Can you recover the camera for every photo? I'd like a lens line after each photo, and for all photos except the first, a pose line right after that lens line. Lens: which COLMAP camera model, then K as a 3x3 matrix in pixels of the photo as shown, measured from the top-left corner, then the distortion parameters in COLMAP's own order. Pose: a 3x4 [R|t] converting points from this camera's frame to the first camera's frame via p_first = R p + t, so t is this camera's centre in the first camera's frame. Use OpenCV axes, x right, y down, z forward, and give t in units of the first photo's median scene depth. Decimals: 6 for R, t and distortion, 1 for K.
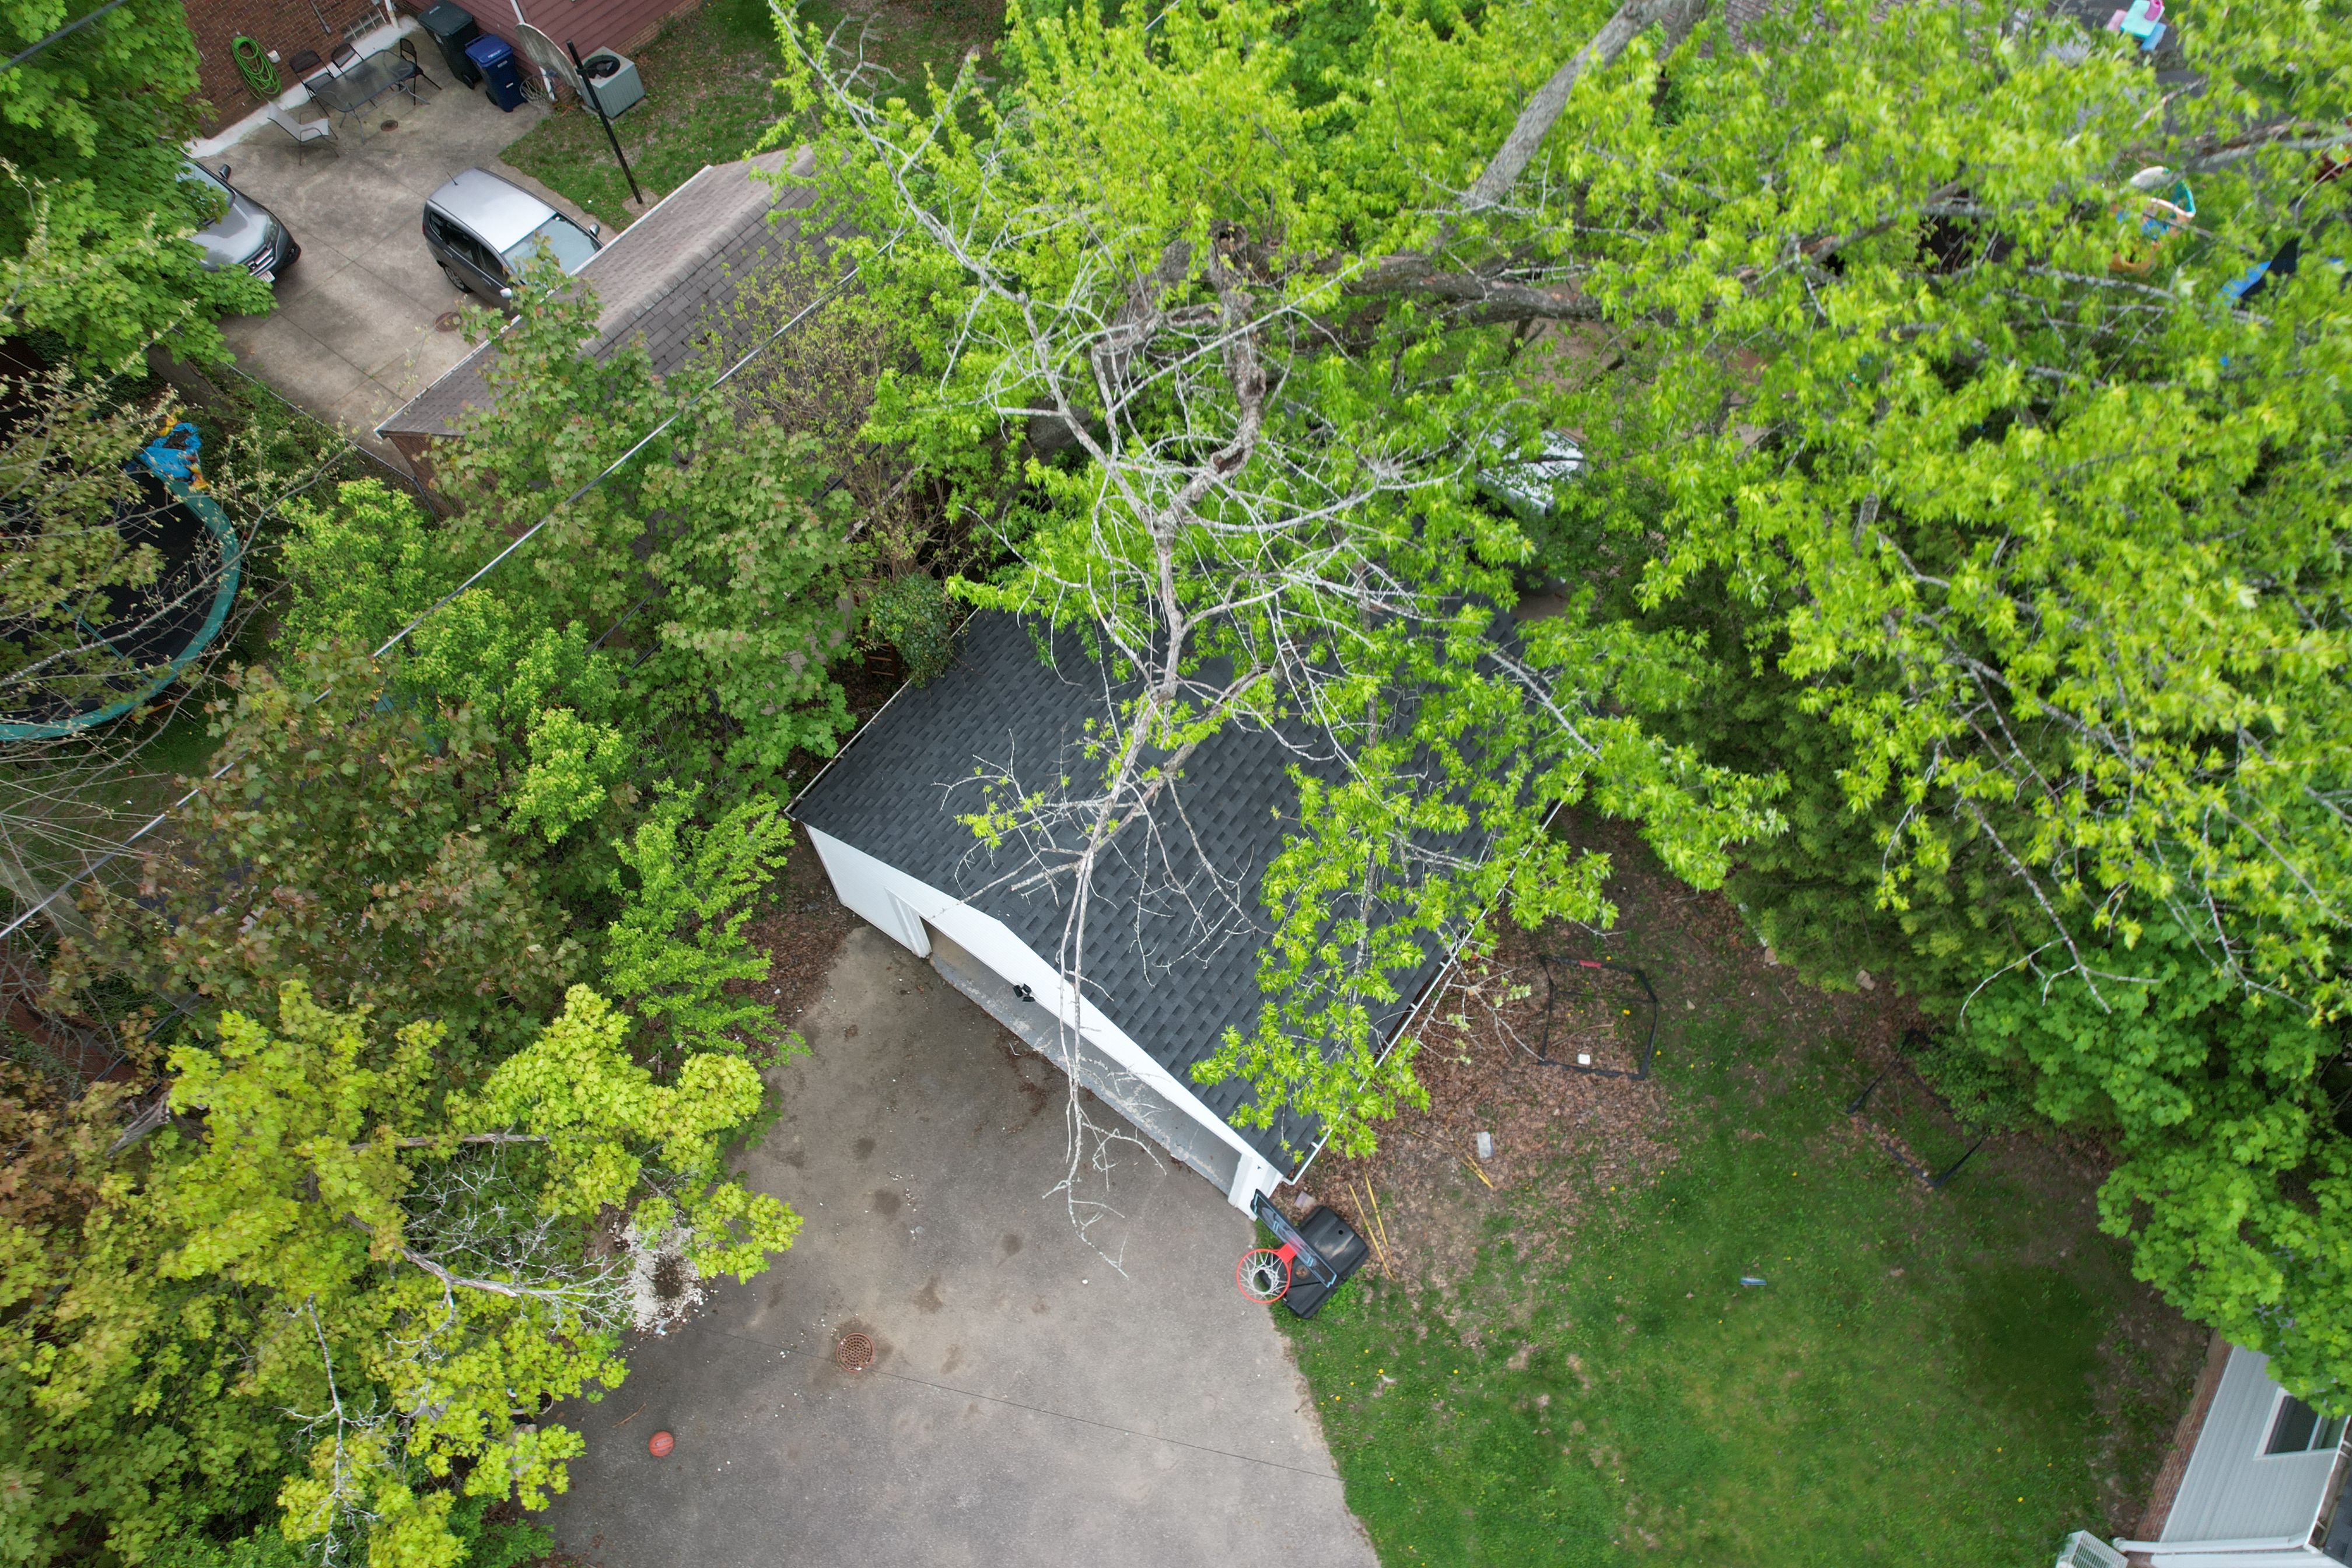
lens RADIAL K [[1505.6, 0, 1189.3], [0, 1505.6, 790.0], [0, 0, 1]] dist [-0.079106, 0.067583]
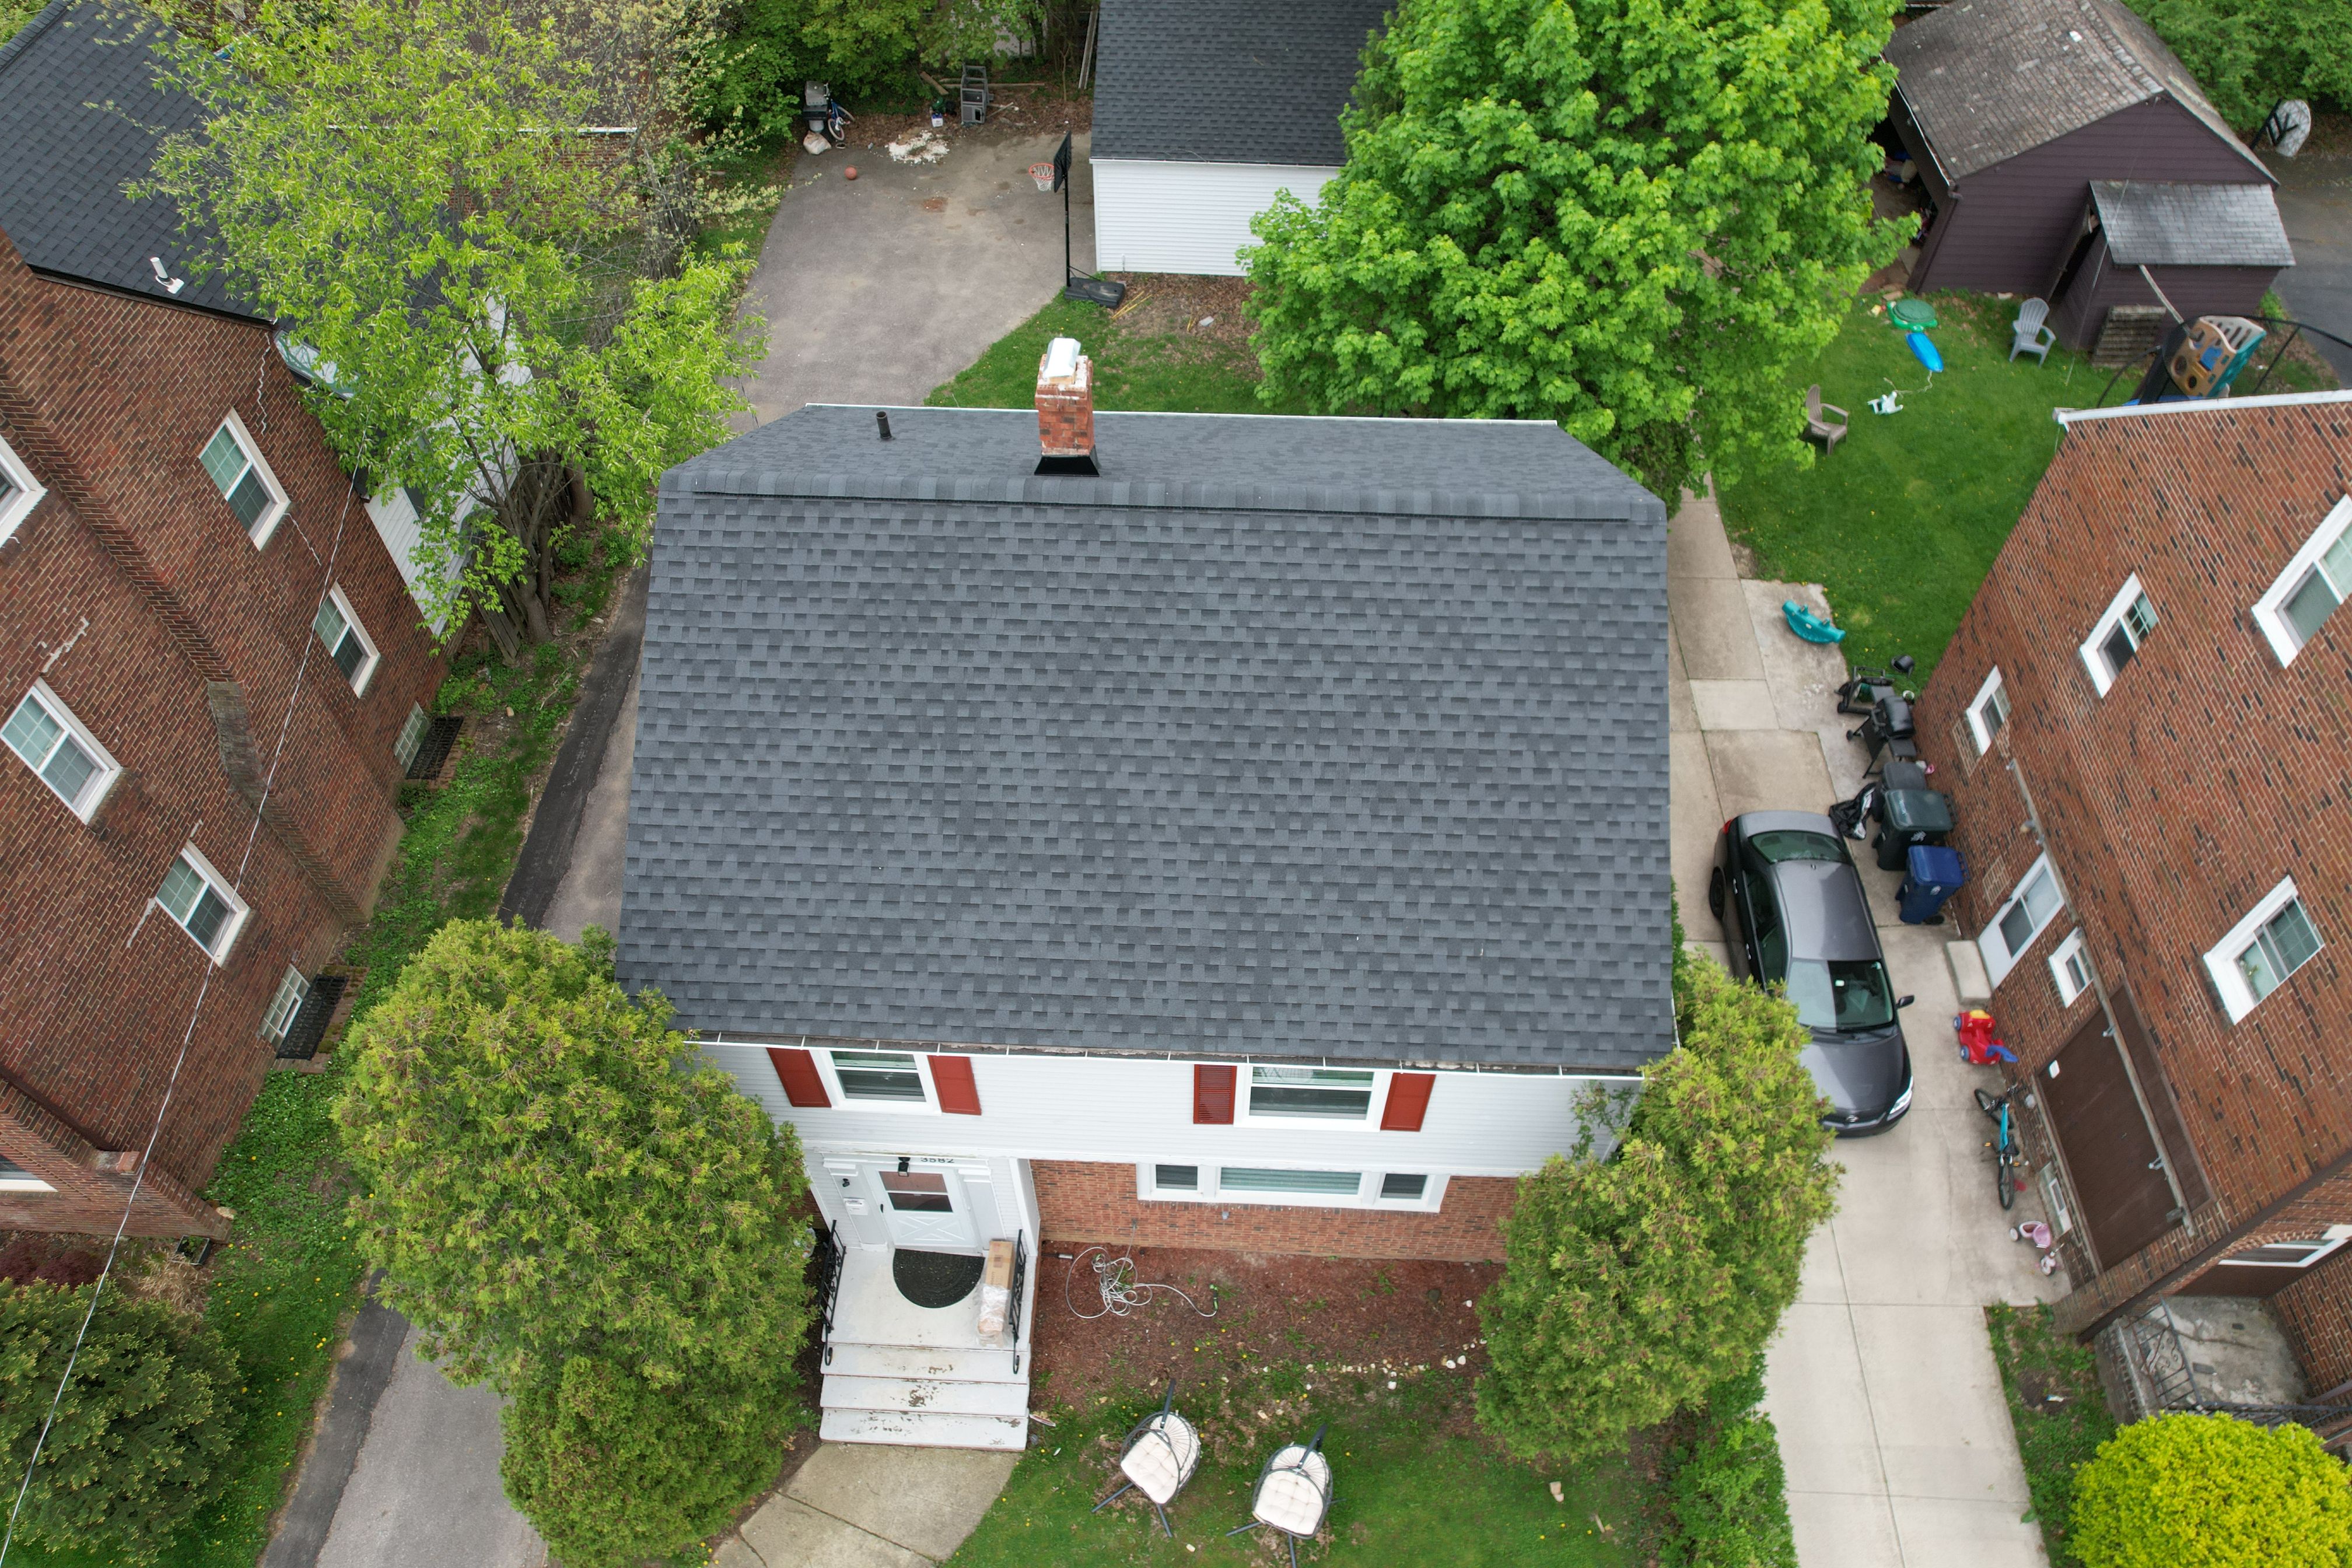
lens RADIAL K [[1505.6, 0, 1185.8], [0, 1505.6, 785.7], [0, 0, 1]] dist [-0.079106, 0.067583]
pose [[0.561998, 0.647706, -0.514427, 1.785949], [-0.729425, 0.681338, 0.060983, 0.654008], [0.389997, 0.340963, 0.855363, -0.350428]]
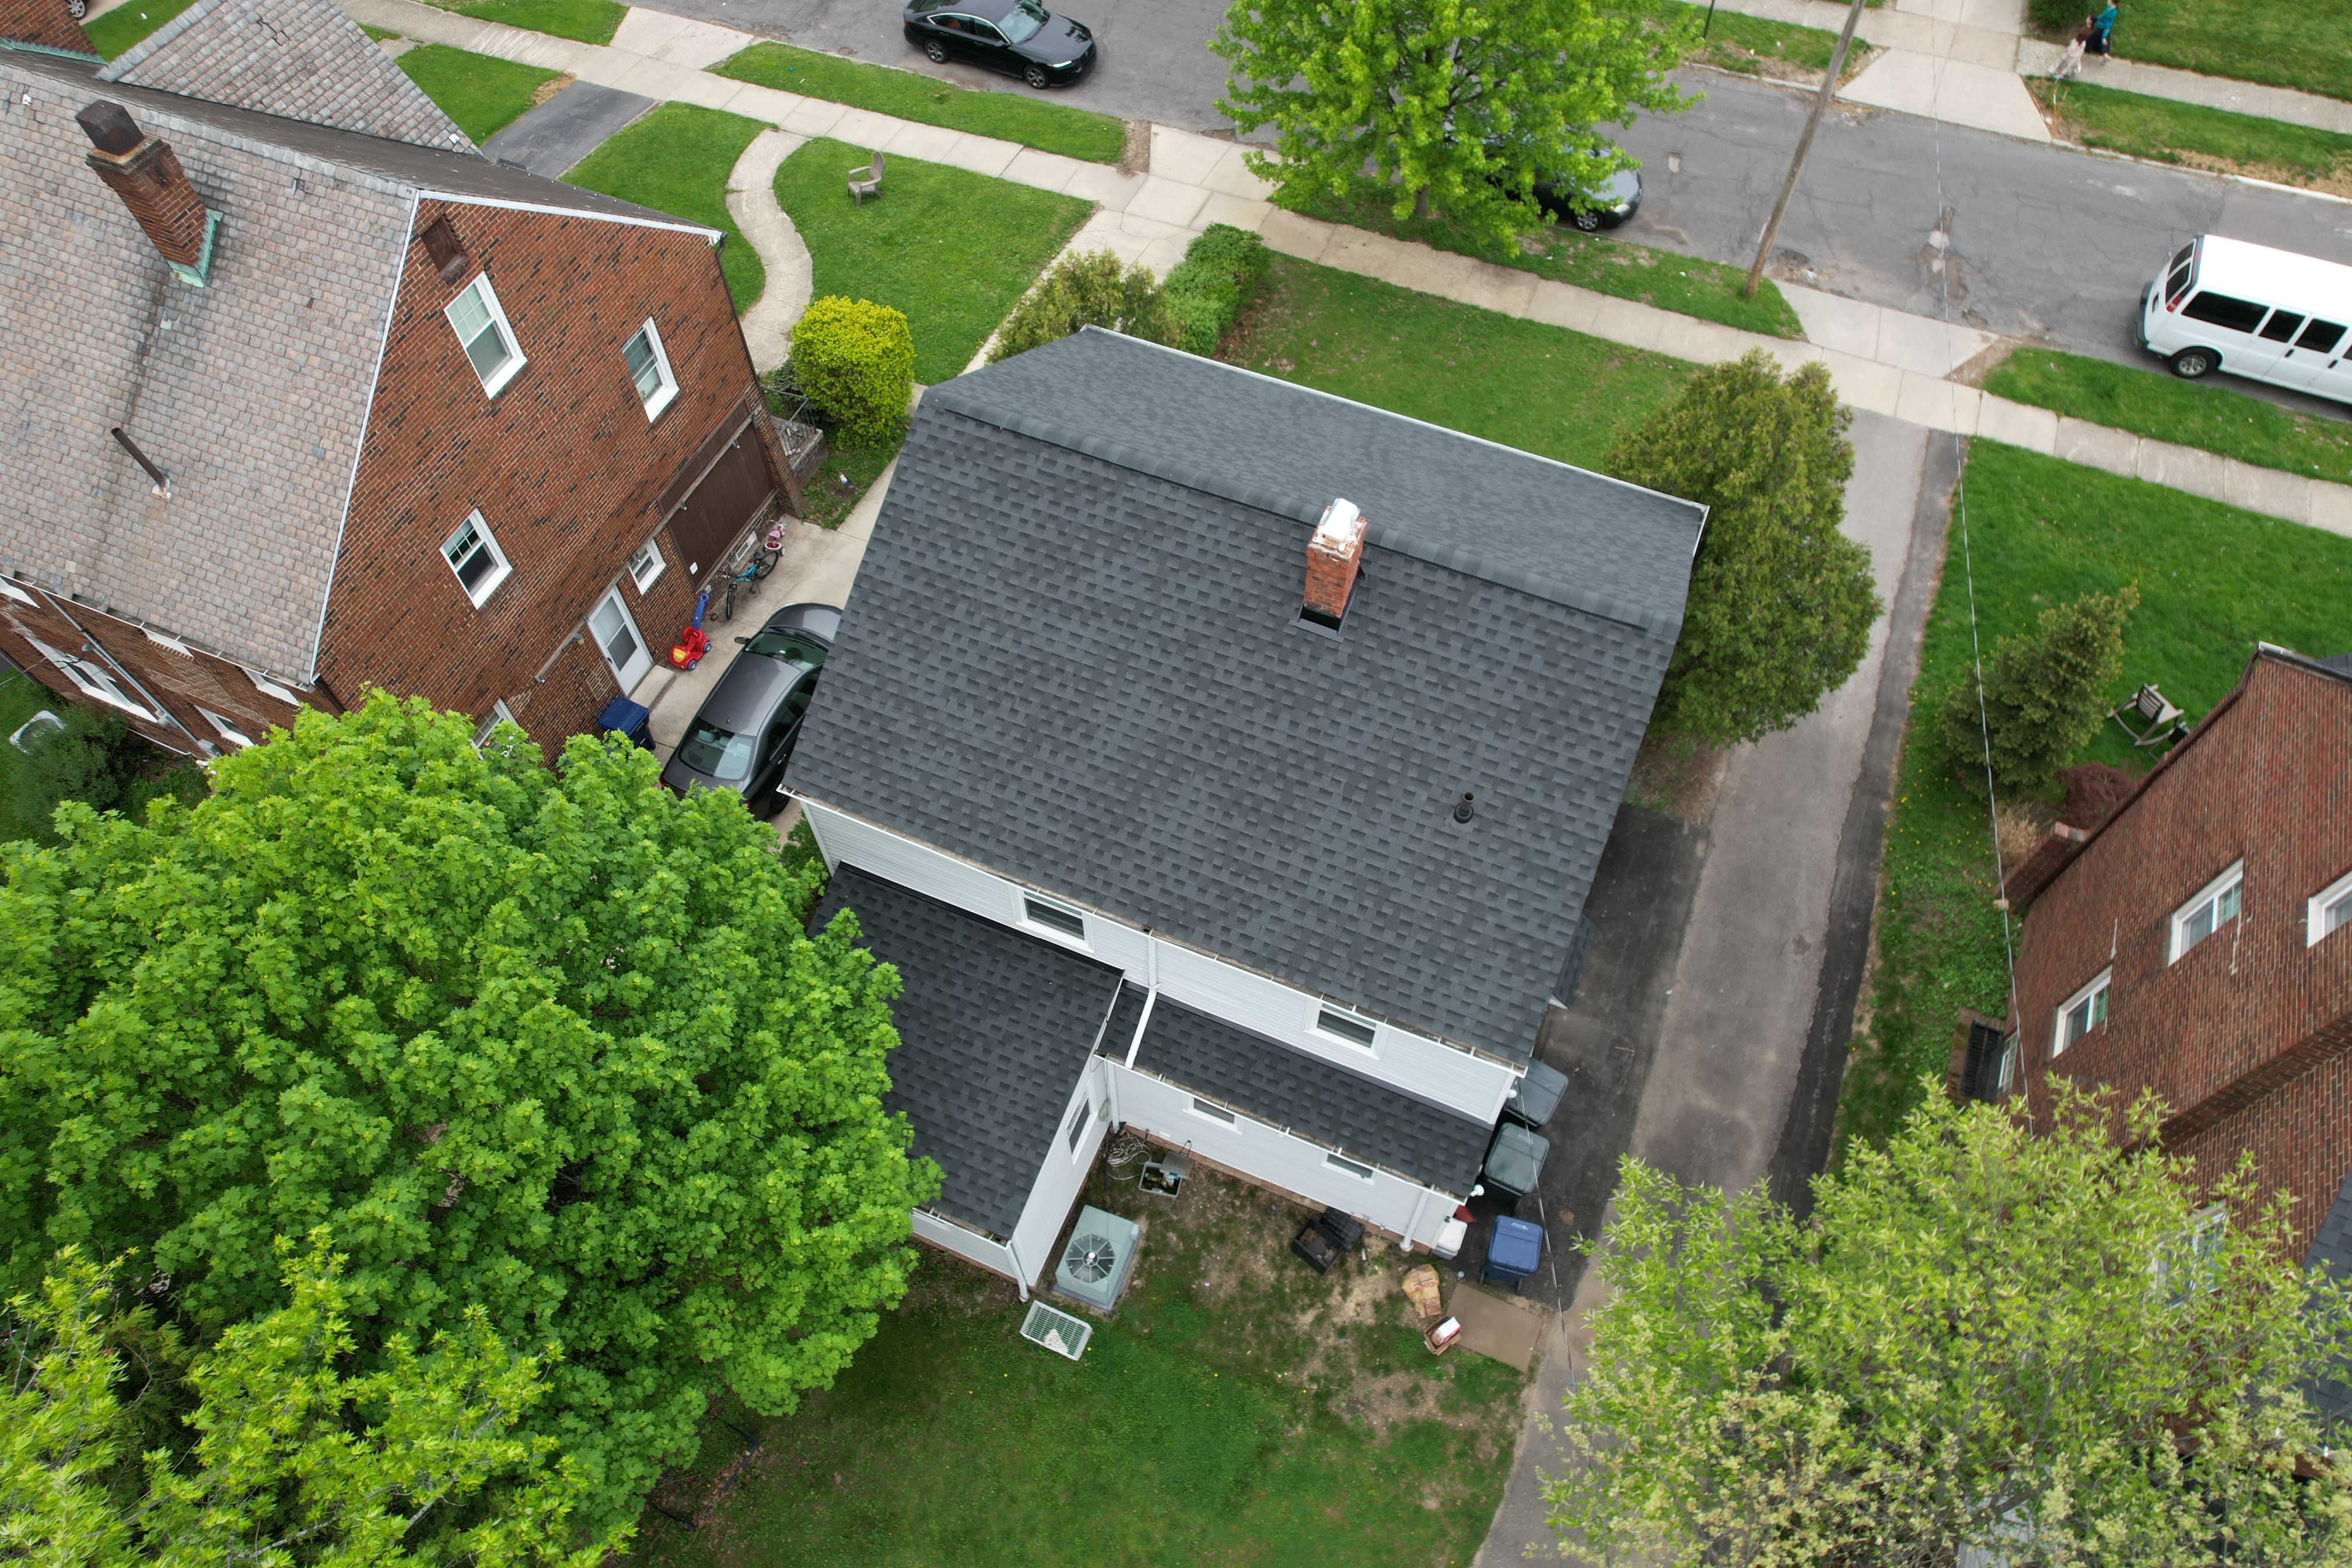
lens RADIAL K [[1505.6, 0, 1184.6], [0, 1505.6, 795.2], [0, 0, 1]] dist [-0.079106, 0.067583]
pose [[-0.234053, -0.822809, 0.517885, 0.321219], [0.856264, 0.077834, 0.510641, -0.083671], [-0.460469, 0.562963, 0.686324, -0.249504]]
